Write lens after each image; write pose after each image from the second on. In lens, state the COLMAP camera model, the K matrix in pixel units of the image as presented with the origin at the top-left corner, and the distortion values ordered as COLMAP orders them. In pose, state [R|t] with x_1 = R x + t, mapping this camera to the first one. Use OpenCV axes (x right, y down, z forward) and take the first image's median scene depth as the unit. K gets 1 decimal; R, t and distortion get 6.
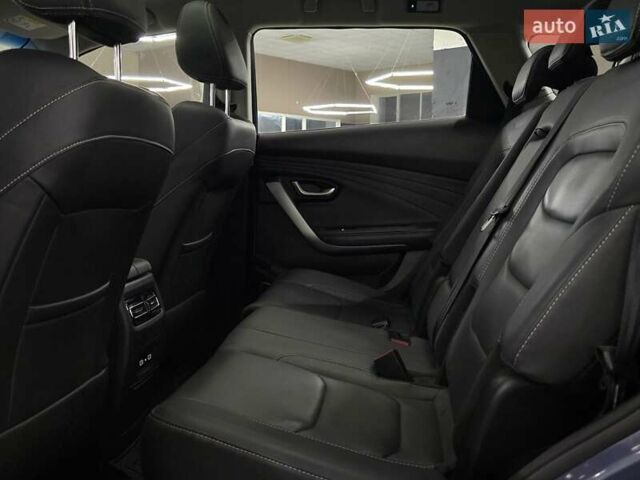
lens RADIAL K [[662.7, 0, 287.0], [0, 662.7, 254.9], [0, 0, 1]] dist [0.157889, -0.270765]
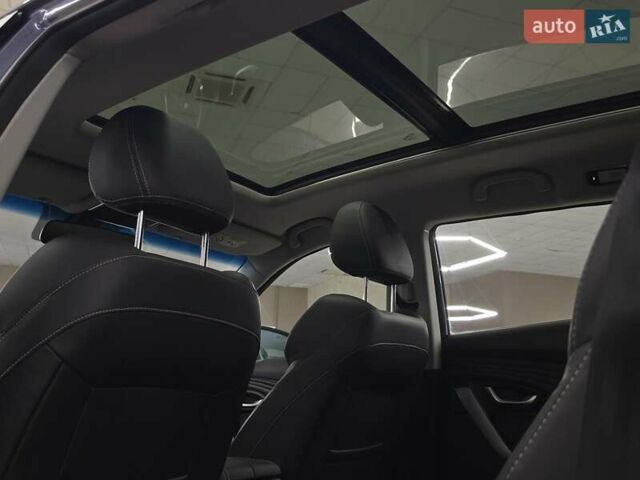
lens RADIAL K [[662.7, 0, 287.0], [0, 662.7, 254.9], [0, 0, 1]] dist [0.157889, -0.270765]
pose [[0.888136, -0.081184, -0.452354, 0.229970], [-0.076890, 0.944153, -0.320410, 0.030960], [0.453104, 0.319350, 0.832294, 0.141769]]
